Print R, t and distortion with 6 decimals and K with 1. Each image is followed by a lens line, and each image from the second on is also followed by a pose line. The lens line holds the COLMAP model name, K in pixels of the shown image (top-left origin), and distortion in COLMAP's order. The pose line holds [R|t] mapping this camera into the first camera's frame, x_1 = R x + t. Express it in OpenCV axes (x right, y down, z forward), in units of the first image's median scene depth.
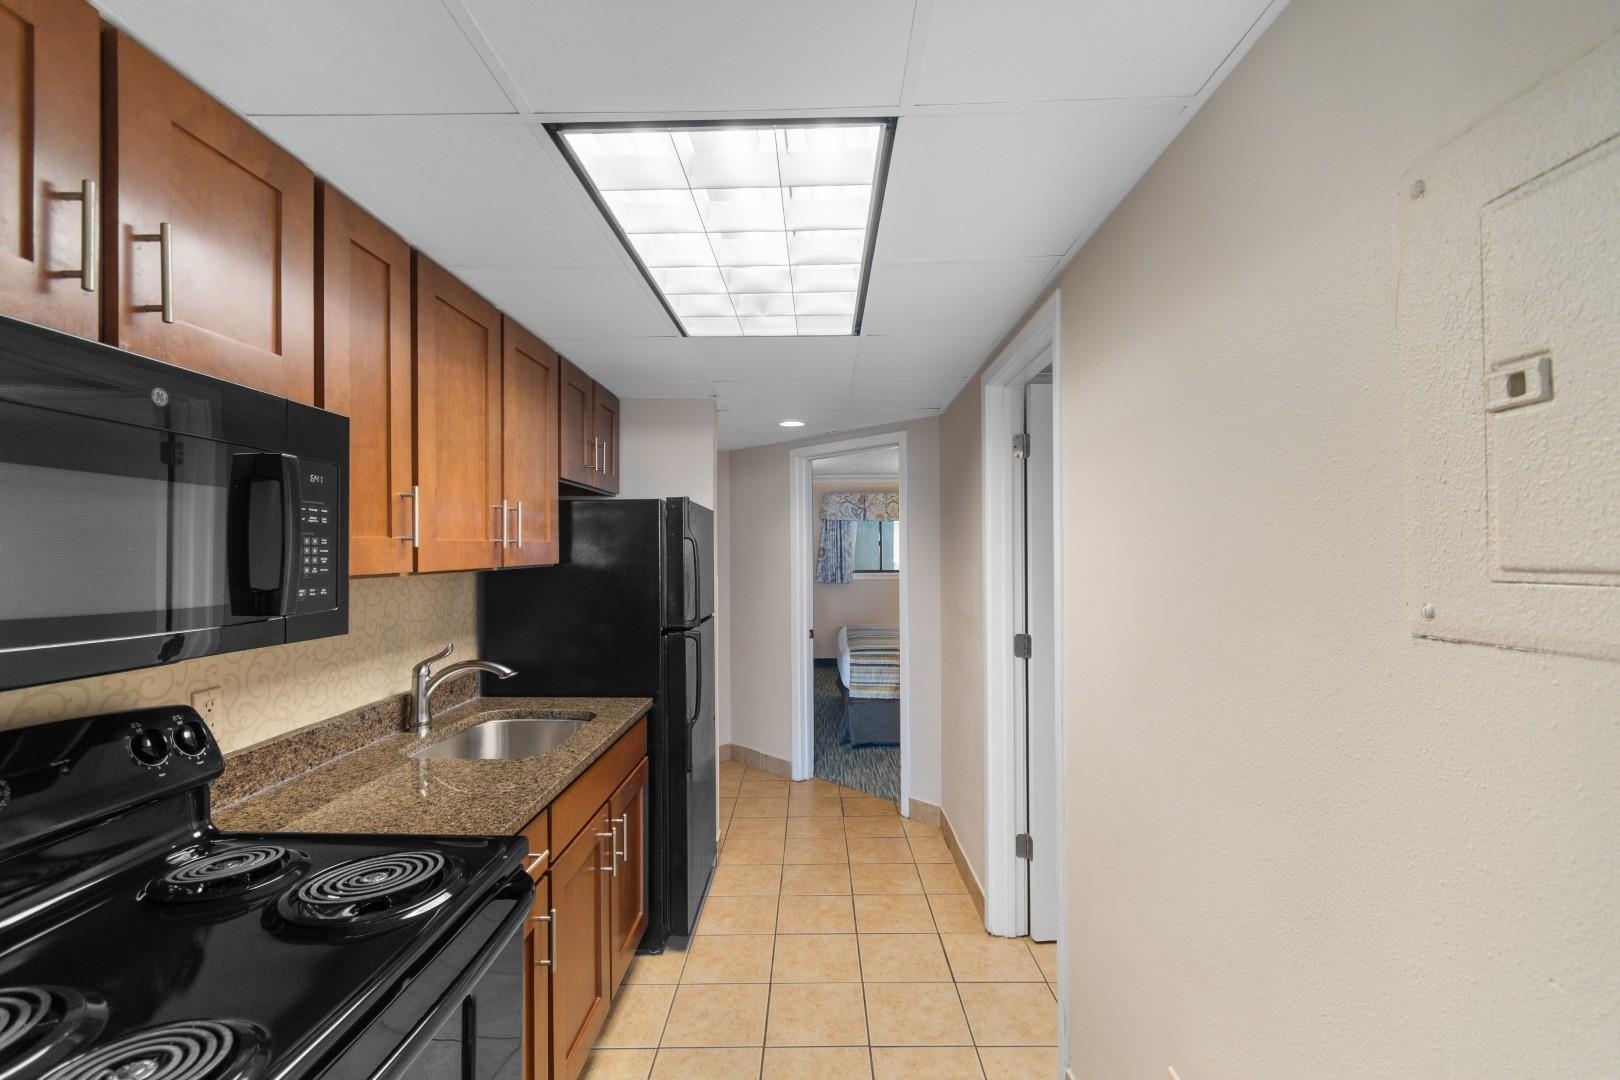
lens RADIAL K [[718.8, 0, 812.5], [0, 718.8, 543.9], [0, 0, 1]] dist [0.009964, -0.000365]
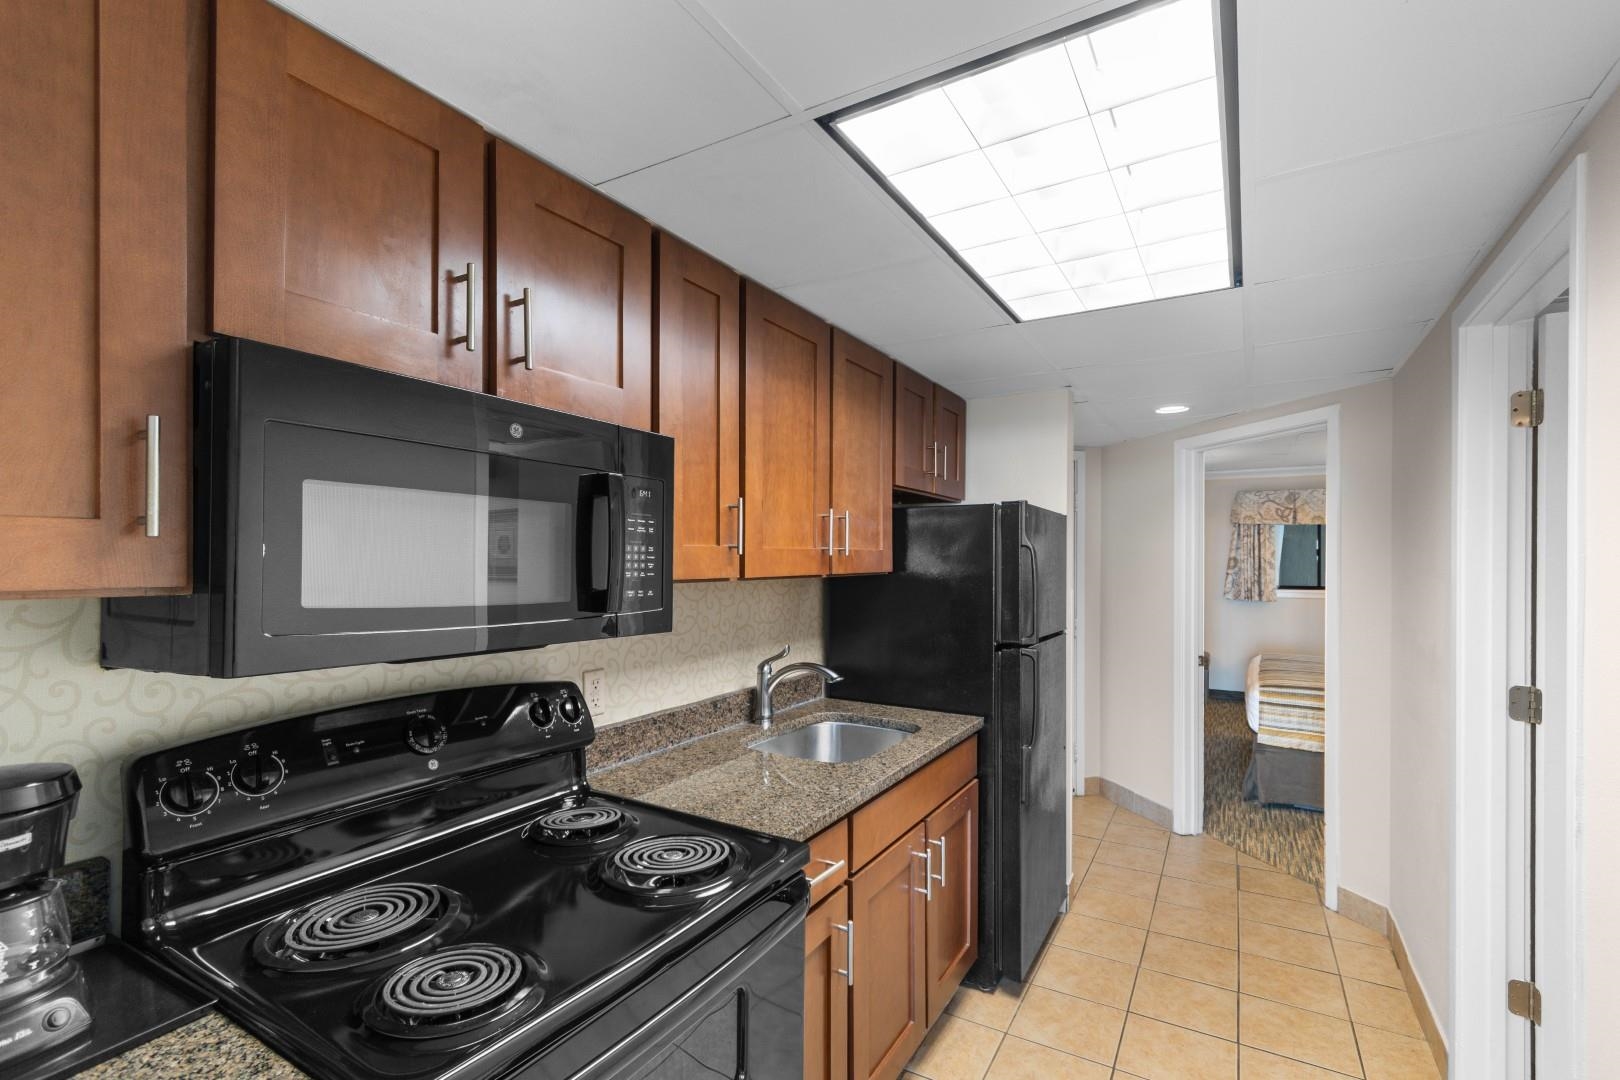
lens RADIAL K [[738.7, 0, 812.8], [0, 738.7, 561.0], [0, 0, 1]] dist [0.012881, -0.001195]
pose [[0.867728, 0.008672, -0.496964, 0.078421], [-0.002903, 0.999919, 0.012379, 0.000261], [0.497031, -0.009299, 0.867683, 0.079319]]
